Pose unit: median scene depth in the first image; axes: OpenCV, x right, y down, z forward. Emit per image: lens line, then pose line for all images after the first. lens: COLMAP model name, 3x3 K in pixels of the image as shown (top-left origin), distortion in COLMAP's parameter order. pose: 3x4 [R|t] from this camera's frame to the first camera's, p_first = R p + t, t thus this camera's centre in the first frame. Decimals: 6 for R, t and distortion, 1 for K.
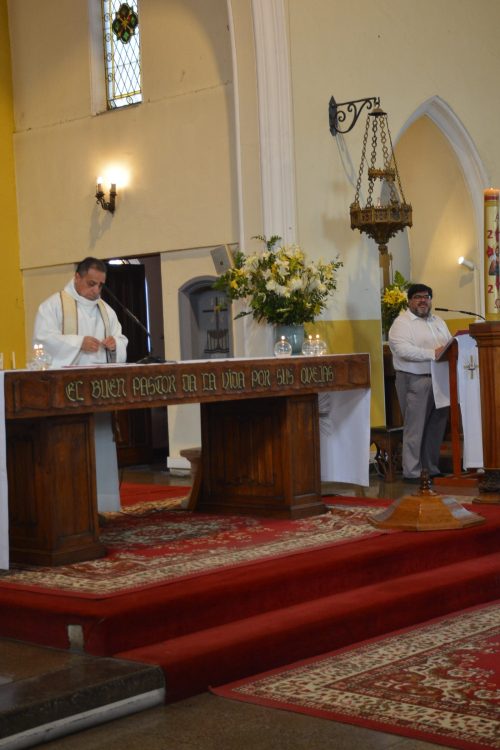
lens RADIAL K [[1380.9, 0, 237.9], [0, 1380.9, 353.3], [0, 0, 1]] dist [0.230454, 0.000000]
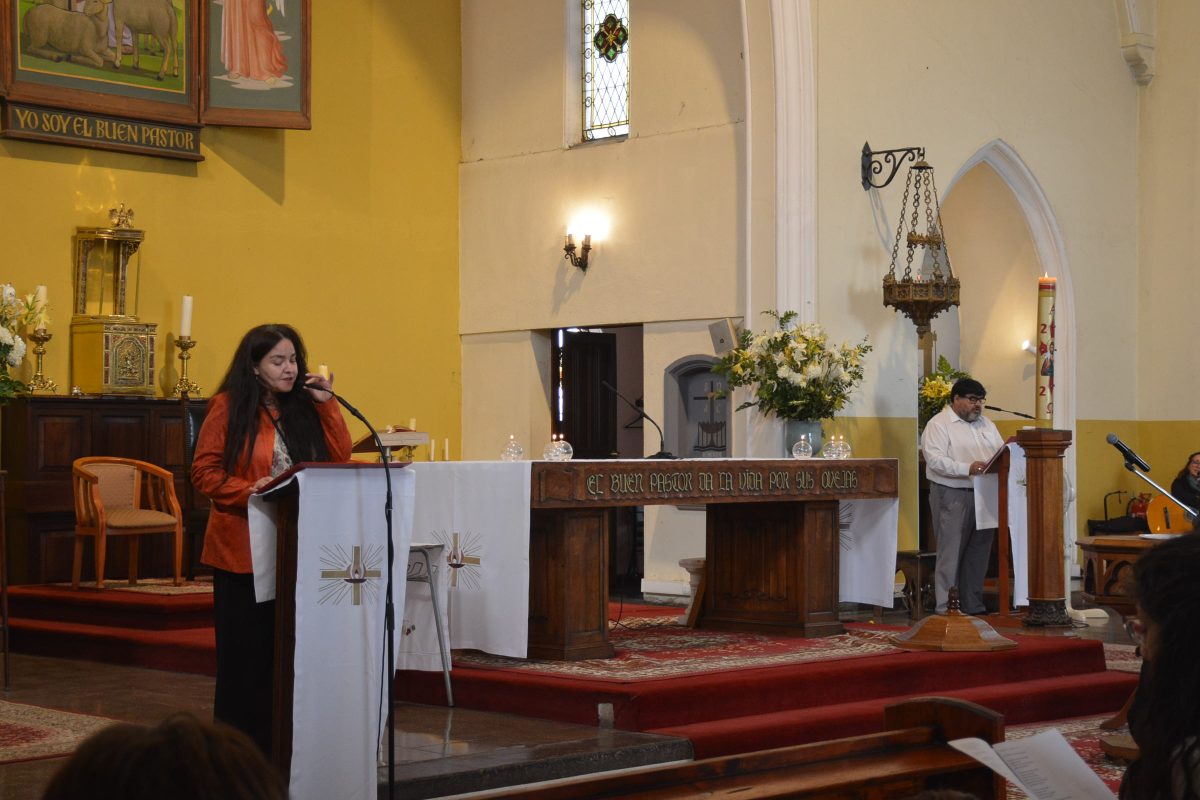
lens RADIAL K [[2209.4, 0, 590.1], [0, 2209.4, 396.2], [0, 0, 1]] dist [0.230454, 0.000000]
pose [[0.998028, 0.040090, -0.048304, -0.026021], [-0.041238, 0.998884, -0.023008, 0.000570], [0.047328, 0.024955, 0.998568, -0.316959]]
